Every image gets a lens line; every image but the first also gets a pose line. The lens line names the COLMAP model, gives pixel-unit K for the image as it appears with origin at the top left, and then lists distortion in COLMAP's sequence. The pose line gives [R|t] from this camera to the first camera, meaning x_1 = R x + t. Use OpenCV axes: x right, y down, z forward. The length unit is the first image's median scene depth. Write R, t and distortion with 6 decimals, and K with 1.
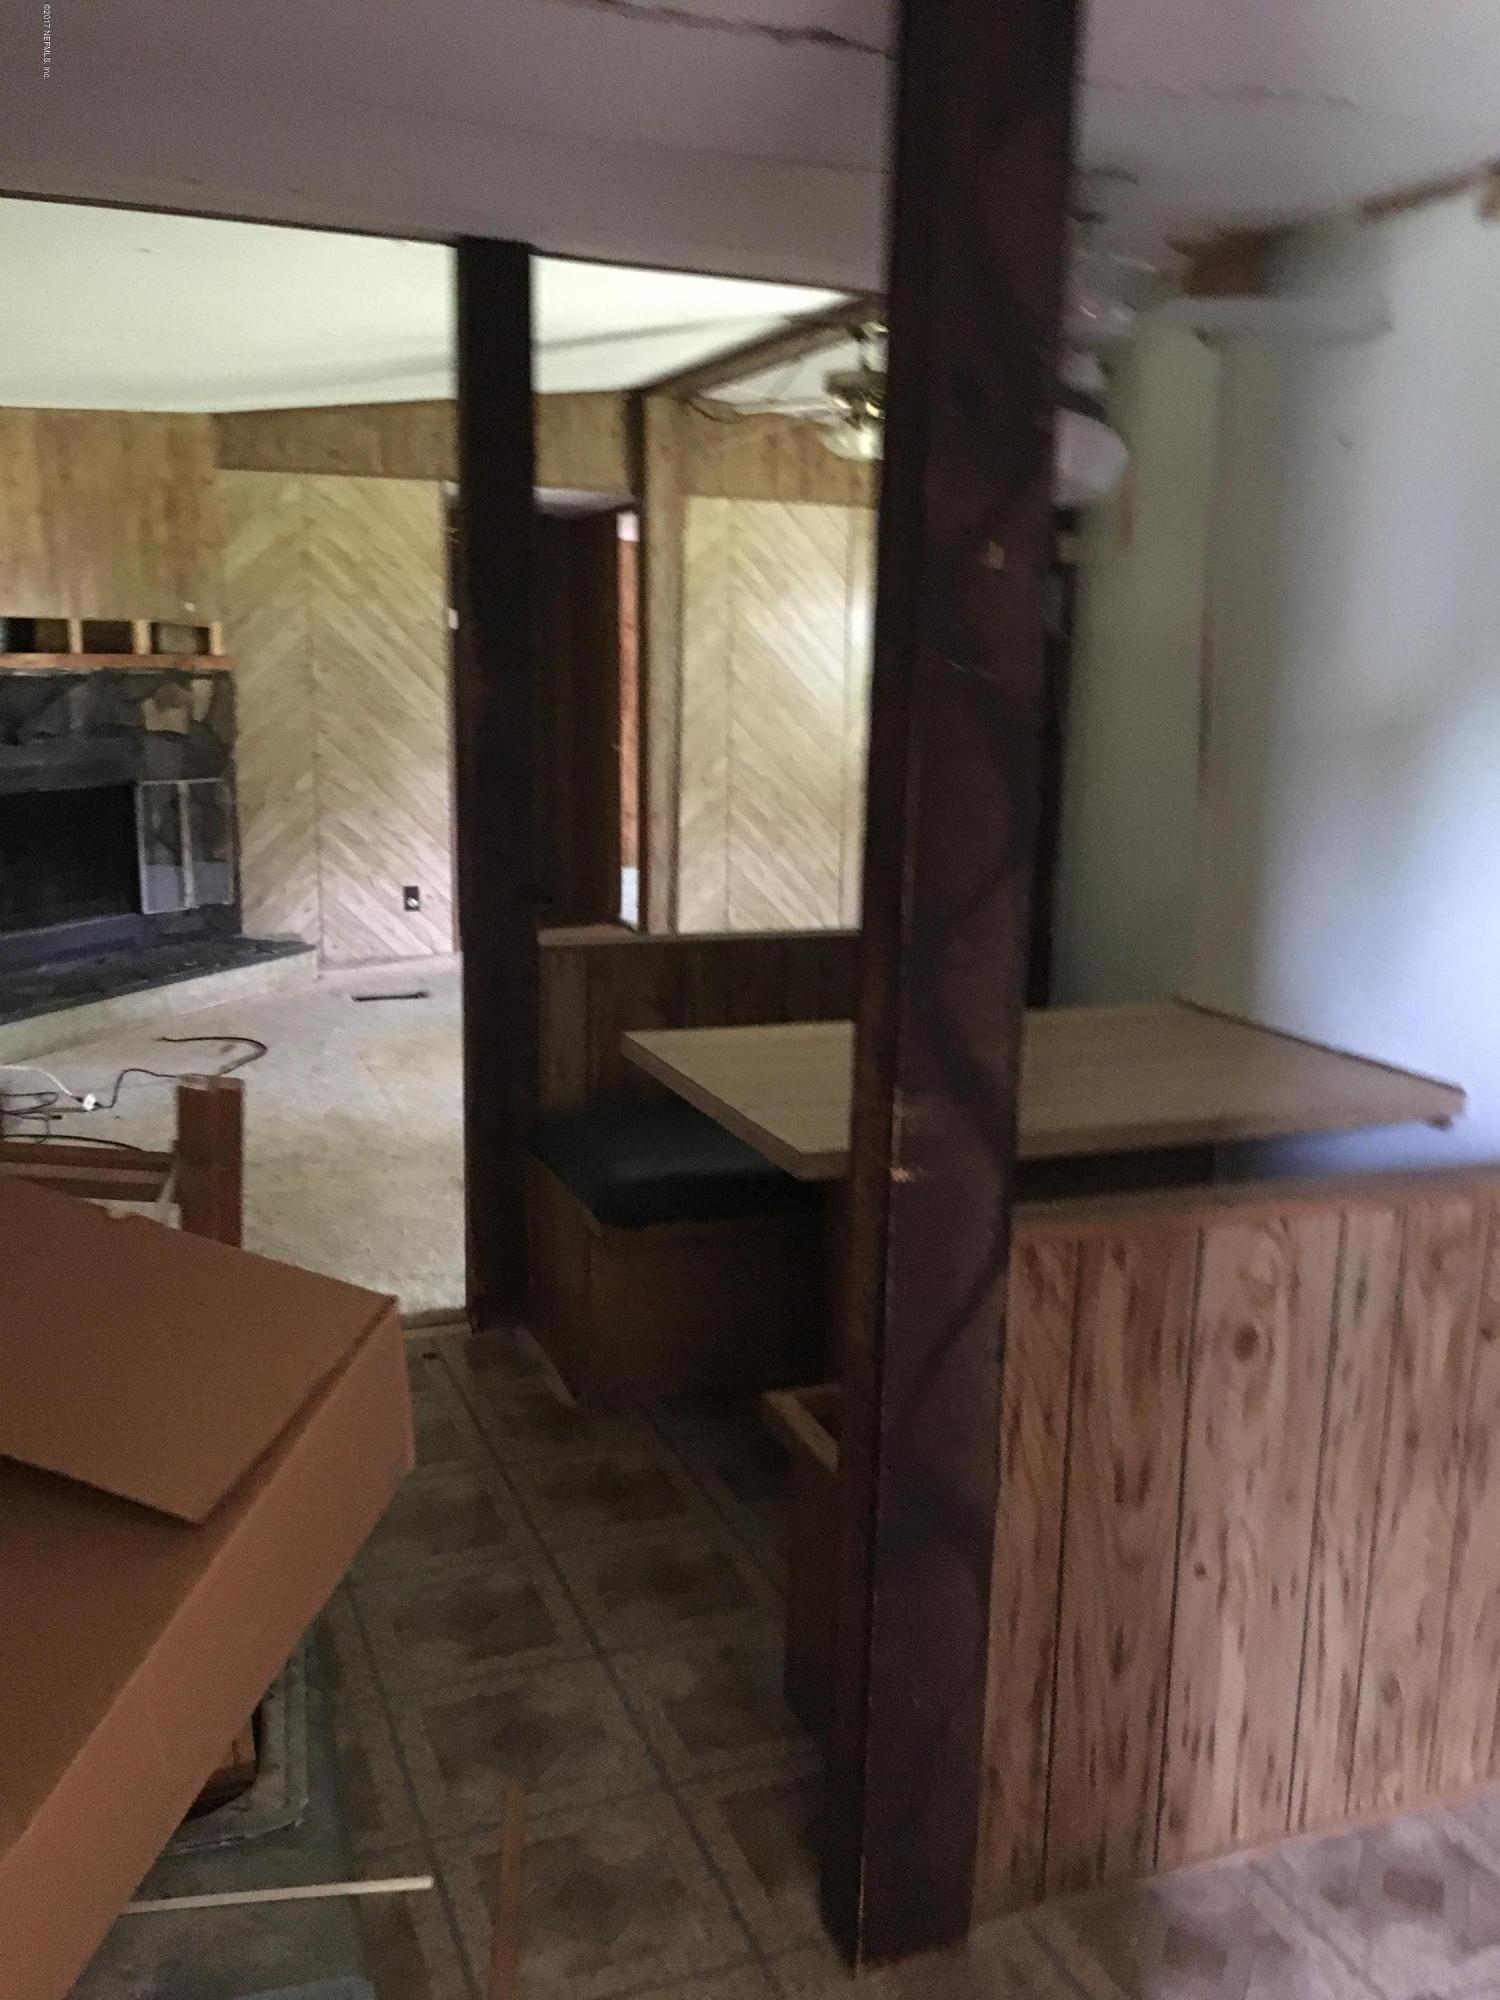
lens RADIAL K [[1723.6, 0, 740.4], [0, 1723.6, 1008.1], [0, 0, 1]] dist [0.031339, -0.042115]
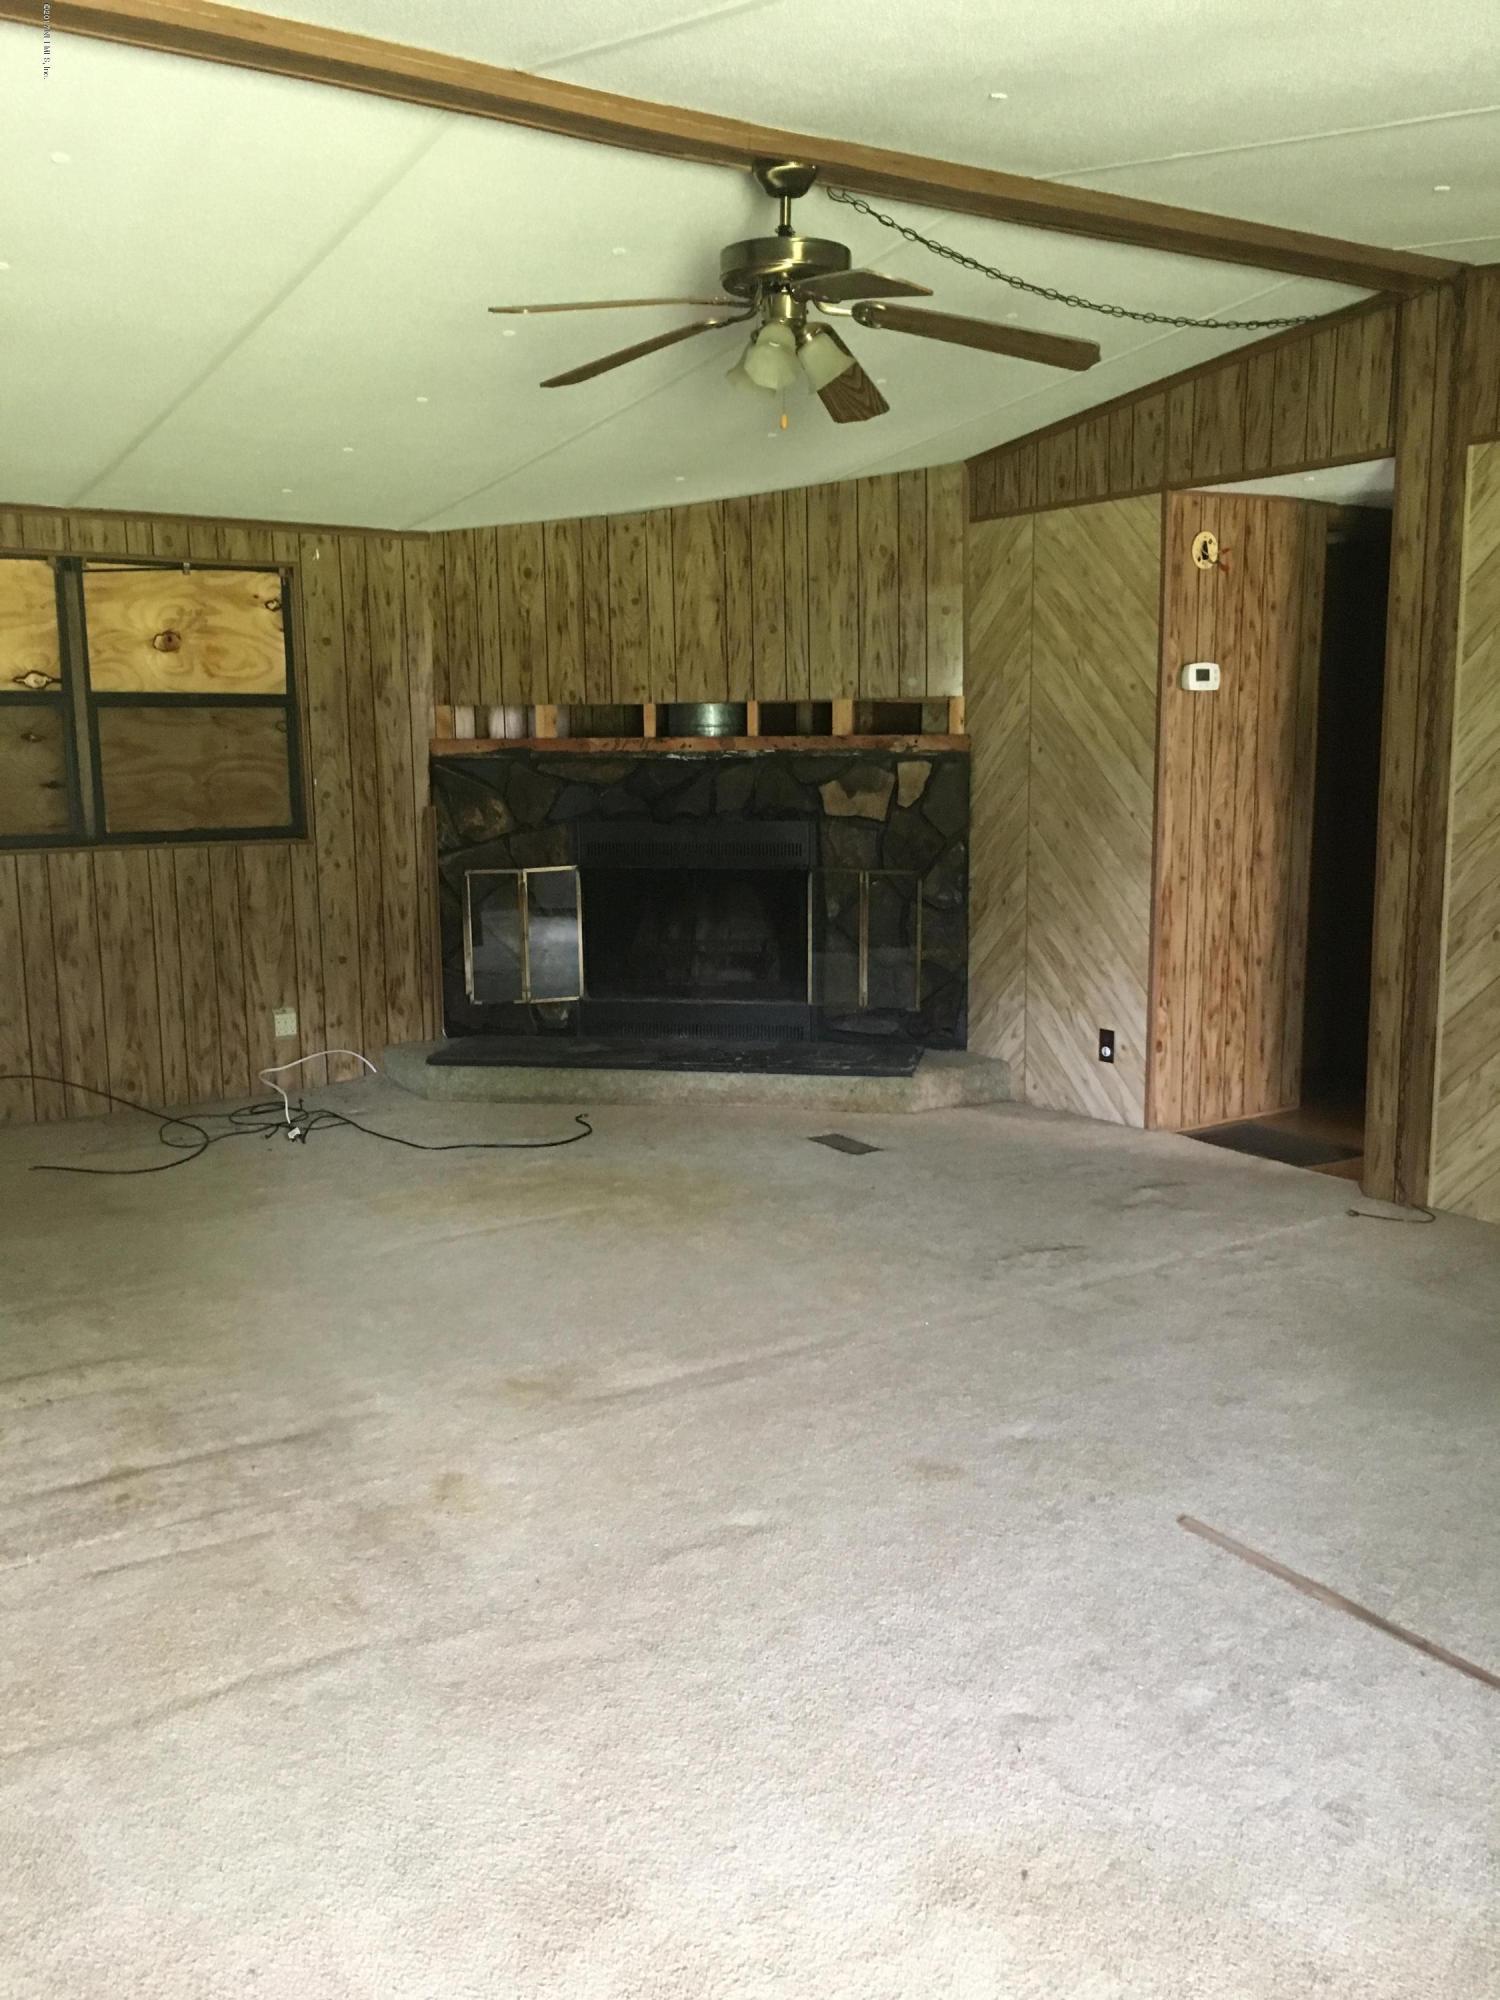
lens RADIAL K [[1723.6, 0, 760.0], [0, 1723.6, 985.7], [0, 0, 1]] dist [0.031339, -0.042115]
pose [[0.202676, 0.131834, -0.970331, 0.526607], [-0.176121, 0.979645, 0.096313, -0.139603], [0.963278, 0.151376, 0.221769, 0.699921]]
